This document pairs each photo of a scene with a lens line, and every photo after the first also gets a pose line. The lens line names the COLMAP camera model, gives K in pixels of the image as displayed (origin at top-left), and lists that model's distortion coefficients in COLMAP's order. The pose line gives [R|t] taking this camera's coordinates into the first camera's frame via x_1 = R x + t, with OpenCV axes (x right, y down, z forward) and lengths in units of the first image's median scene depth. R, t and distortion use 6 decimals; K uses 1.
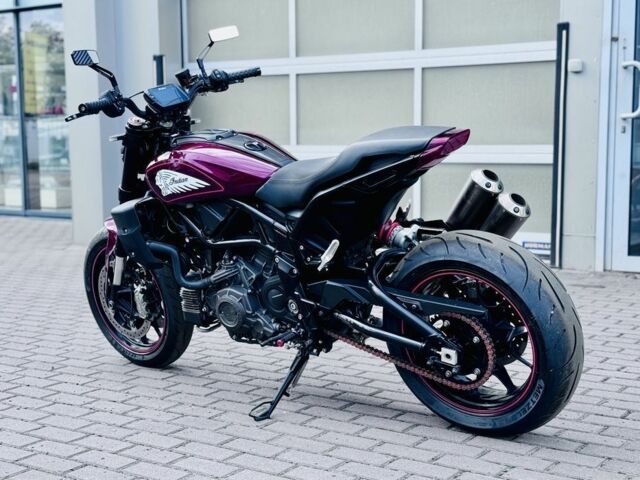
lens RADIAL K [[994.5, 0, 322.3], [0, 994.5, 240.9], [0, 0, 1]] dist [0.110248, 0.000000]
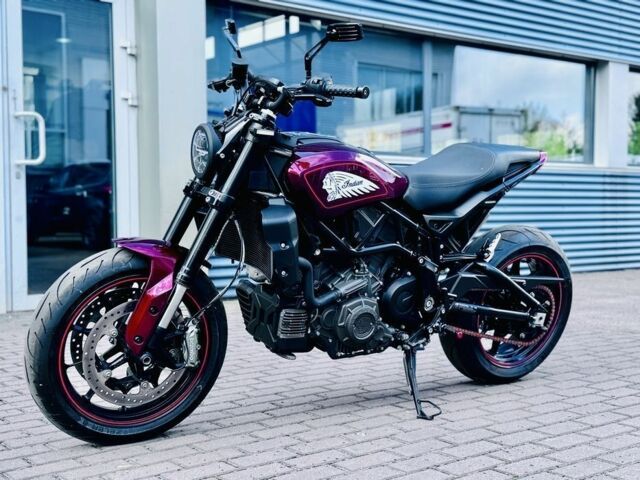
lens RADIAL K [[886.9, 0, 323.5], [0, 886.9, 242.1], [0, 0, 1]] dist [0.114532, 0.000000]
pose [[0.297707, -0.022136, 0.954400, -0.925404], [0.101658, 0.994782, -0.008638, -0.002752], [-0.949229, 0.099594, 0.298404, 0.784753]]
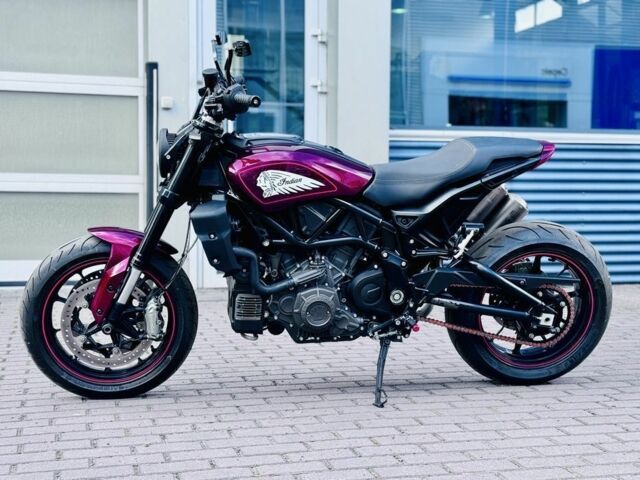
lens RADIAL K [[994.5, 0, 317.1], [0, 994.5, 240.6], [0, 0, 1]] dist [0.110248, 0.000000]
pose [[0.652161, -0.023566, 0.757714, -0.874027], [0.066387, 0.997452, -0.026116, 0.026013], [-0.755168, 0.067334, 0.652064, 0.337145]]
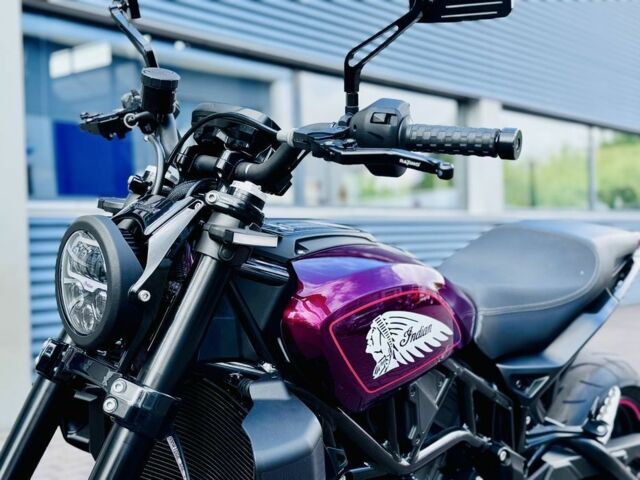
lens RADIAL K [[886.9, 0, 320.1], [0, 886.9, 239.0], [0, 0, 1]] dist [0.114532, 0.000000]
pose [[0.094629, 0.013386, 0.995423, -0.526220], [0.134945, 0.990508, -0.026148, -0.095687], [-0.986324, 0.136802, 0.091925, 0.996021]]
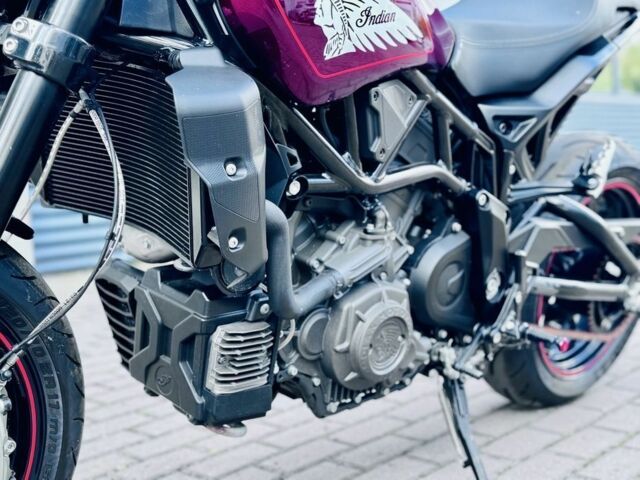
lens RADIAL K [[886.9, 0, 318.4], [0, 886.9, 241.8], [0, 0, 1]] dist [0.114532, 0.000000]
pose [[0.121361, -0.086392, 0.988842, -0.487611], [0.142636, 0.987384, 0.068759, -0.002738], [-0.982307, 0.132700, 0.132152, 0.984037]]
